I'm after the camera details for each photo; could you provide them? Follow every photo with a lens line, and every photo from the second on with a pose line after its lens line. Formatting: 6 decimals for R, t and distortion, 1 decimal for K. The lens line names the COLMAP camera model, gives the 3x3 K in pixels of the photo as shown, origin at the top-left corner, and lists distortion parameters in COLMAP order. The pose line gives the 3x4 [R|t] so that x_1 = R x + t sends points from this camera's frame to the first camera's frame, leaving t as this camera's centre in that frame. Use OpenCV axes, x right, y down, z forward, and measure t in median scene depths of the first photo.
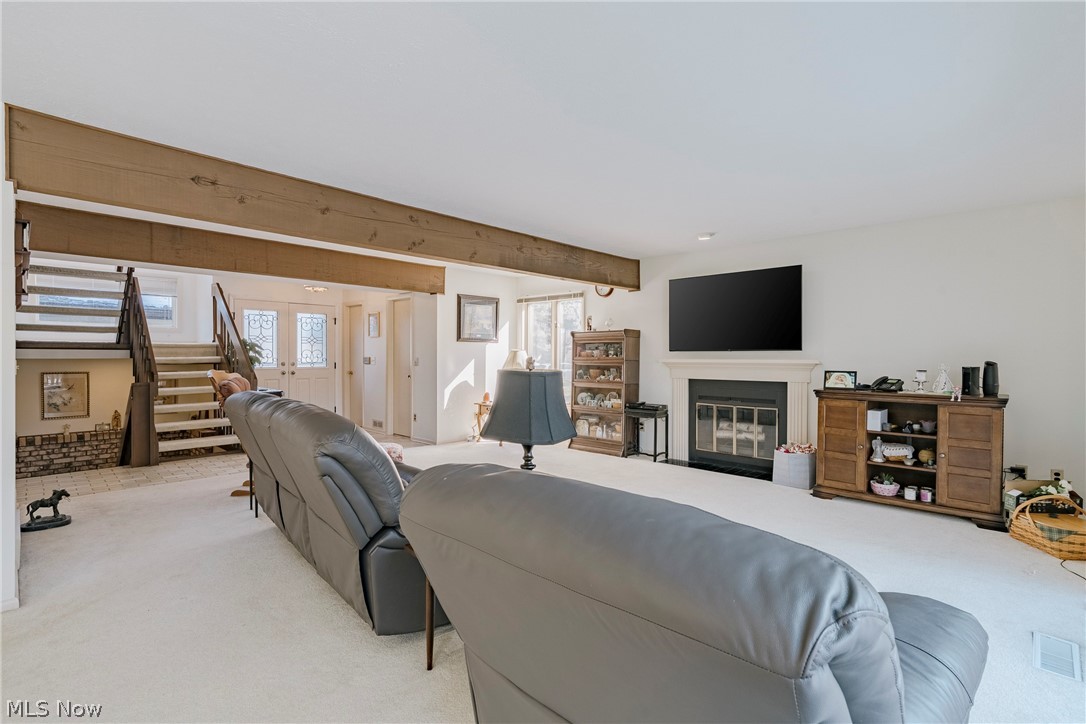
lens RADIAL K [[517.3, 0, 550.8], [0, 517.3, 359.7], [0, 0, 1]] dist [-0.005845, 0.001170]
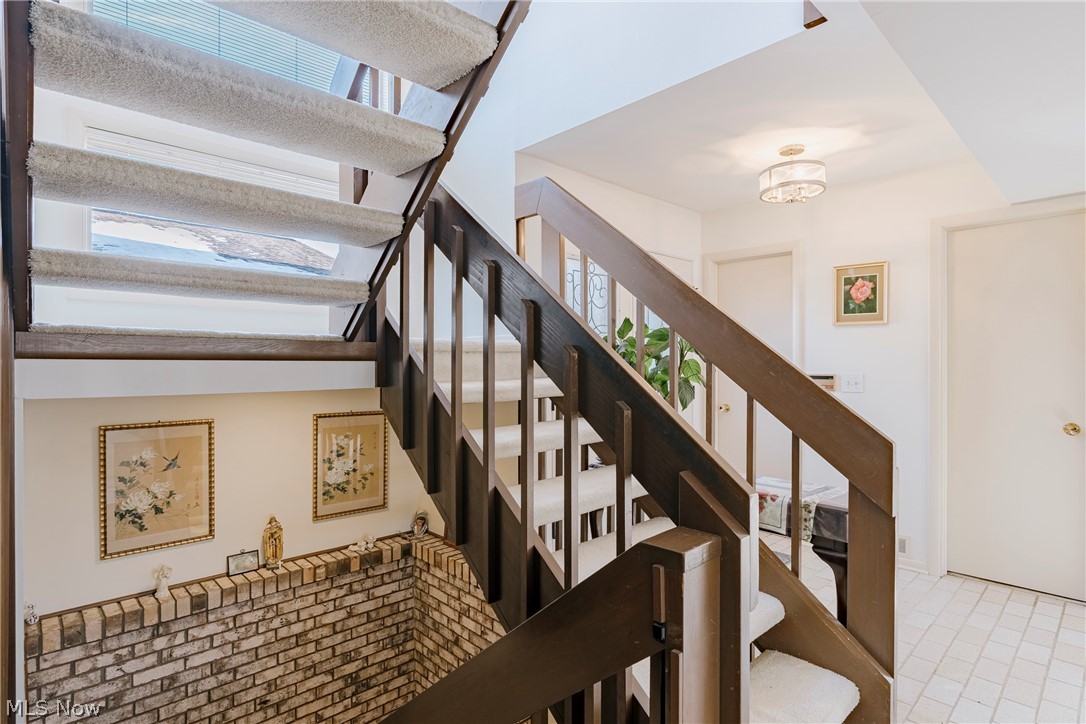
lens RADIAL K [[562.8, 0, 534.9], [0, 562.8, 362.3], [0, 0, 1]] dist [-0.004147, 0.000777]
pose [[0.997796, -0.006203, -0.066069, -0.658096], [0.005503, 0.999927, -0.010770, -0.013485], [0.066131, 0.010383, 0.997757, 0.627066]]
